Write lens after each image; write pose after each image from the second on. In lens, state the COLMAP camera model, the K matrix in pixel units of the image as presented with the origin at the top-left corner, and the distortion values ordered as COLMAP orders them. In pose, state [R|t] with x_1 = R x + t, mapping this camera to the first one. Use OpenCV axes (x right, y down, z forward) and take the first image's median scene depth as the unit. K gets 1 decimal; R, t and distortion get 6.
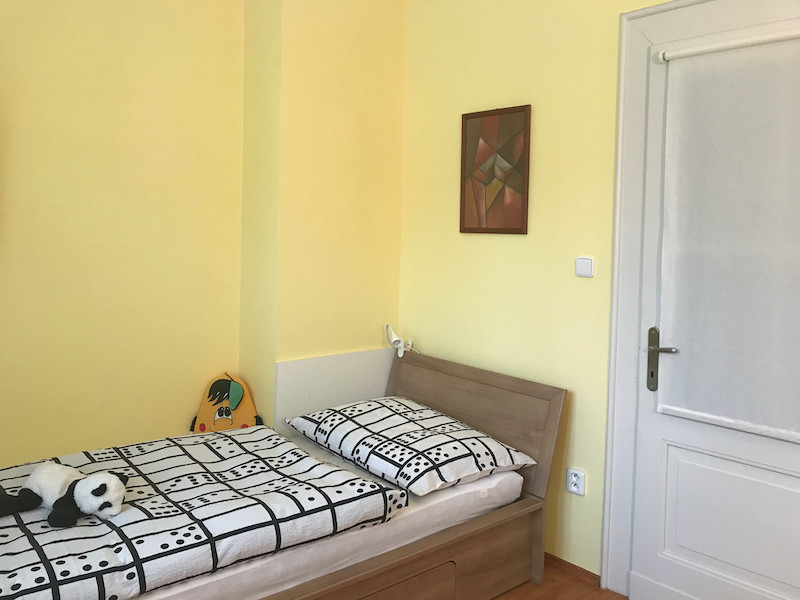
lens RADIAL K [[674.3, 0, 398.6], [0, 674.3, 334.5], [0, 0, 1]] dist [0.030087, -0.000239]
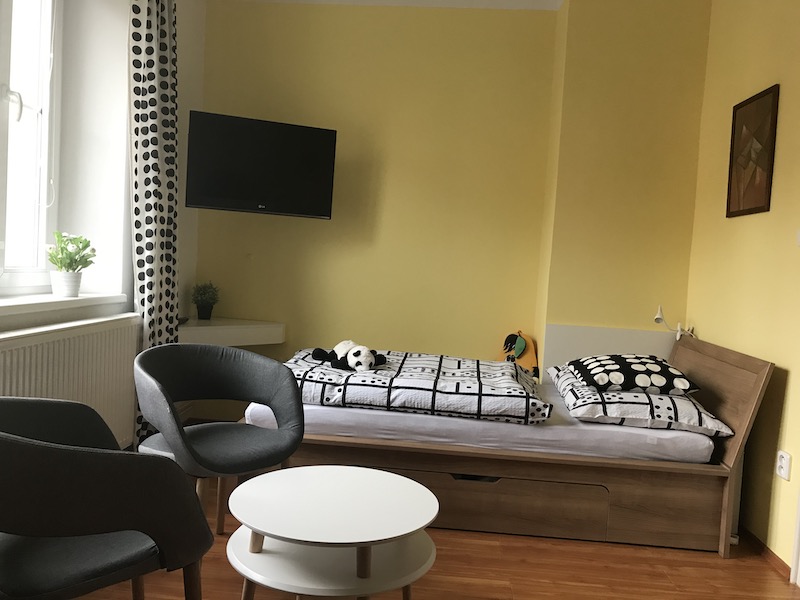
lens RADIAL K [[657.2, 0, 401.7], [0, 657.2, 297.8], [0, 0, 1]] dist [0.139017, -0.003948]
pose [[0.700804, 0.048493, -0.711703, 0.570868], [-0.139981, 0.987638, -0.070544, 0.133694], [0.699485, 0.149062, 0.698929, -0.073971]]
